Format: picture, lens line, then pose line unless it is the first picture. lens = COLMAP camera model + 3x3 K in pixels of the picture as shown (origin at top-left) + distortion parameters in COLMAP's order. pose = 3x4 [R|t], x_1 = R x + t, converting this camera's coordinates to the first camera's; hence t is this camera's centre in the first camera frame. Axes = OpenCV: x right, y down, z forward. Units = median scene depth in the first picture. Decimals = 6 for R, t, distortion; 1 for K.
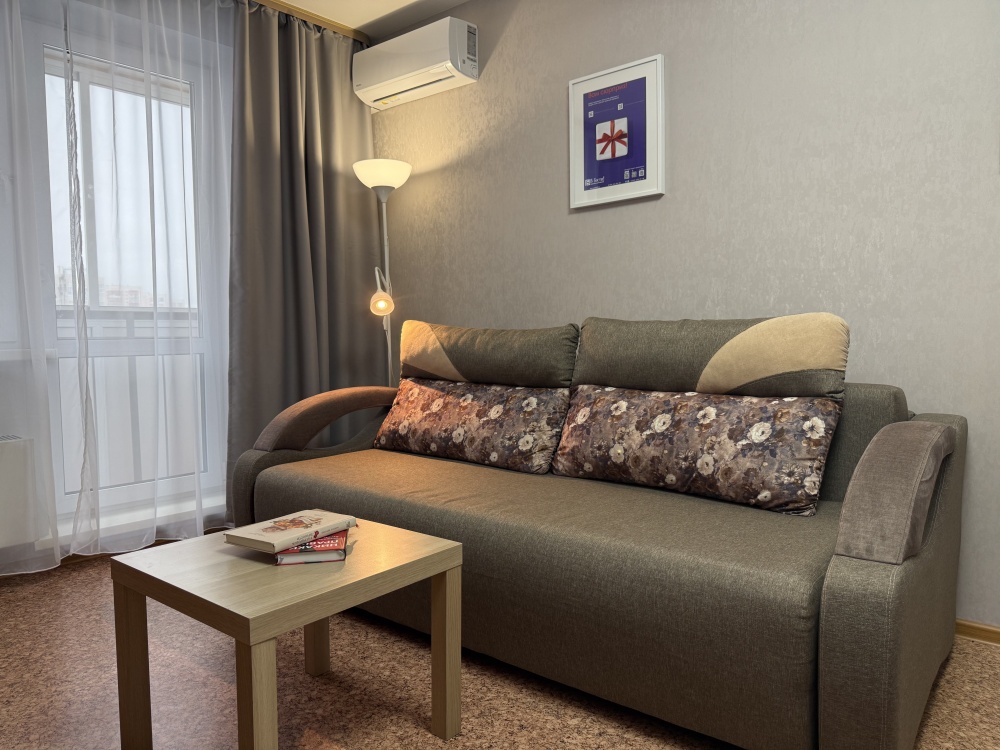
lens RADIAL K [[713.7, 0, 509.7], [0, 713.7, 376.5], [0, 0, 1]] dist [0.057694, -0.075431]
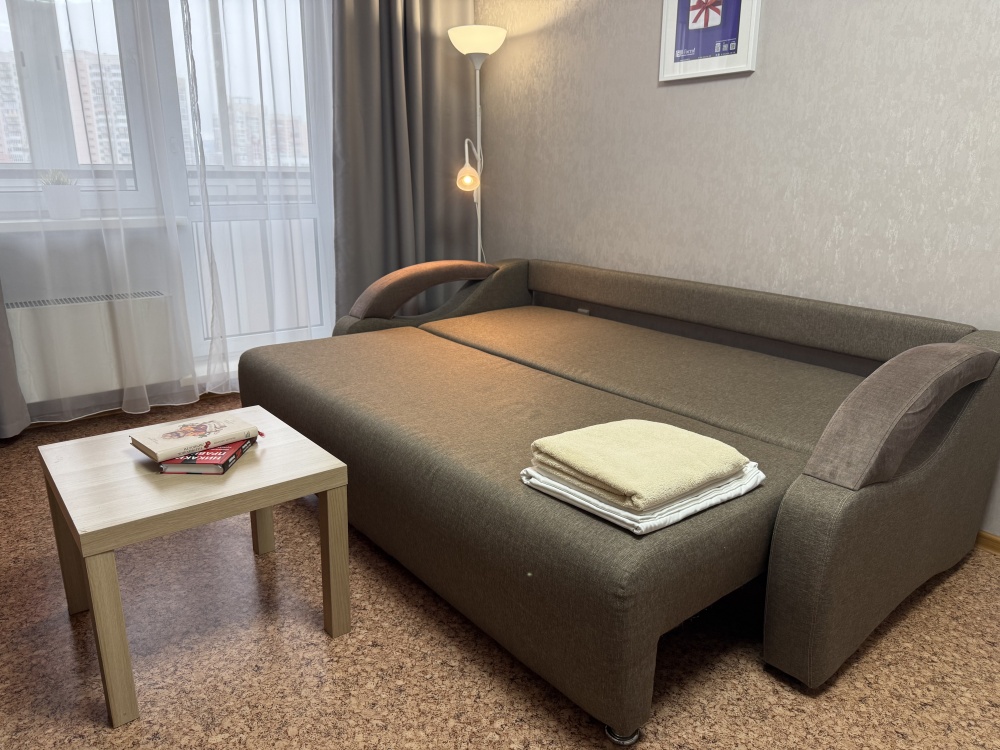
lens RADIAL K [[713.7, 0, 504.4], [0, 713.7, 374.6], [0, 0, 1]] dist [0.057694, -0.075431]
pose [[0.978875, 0.077332, -0.189268, 0.105752], [-0.034755, 0.975174, 0.218695, -0.062542], [0.201482, -0.207497, 0.957262, -0.051960]]
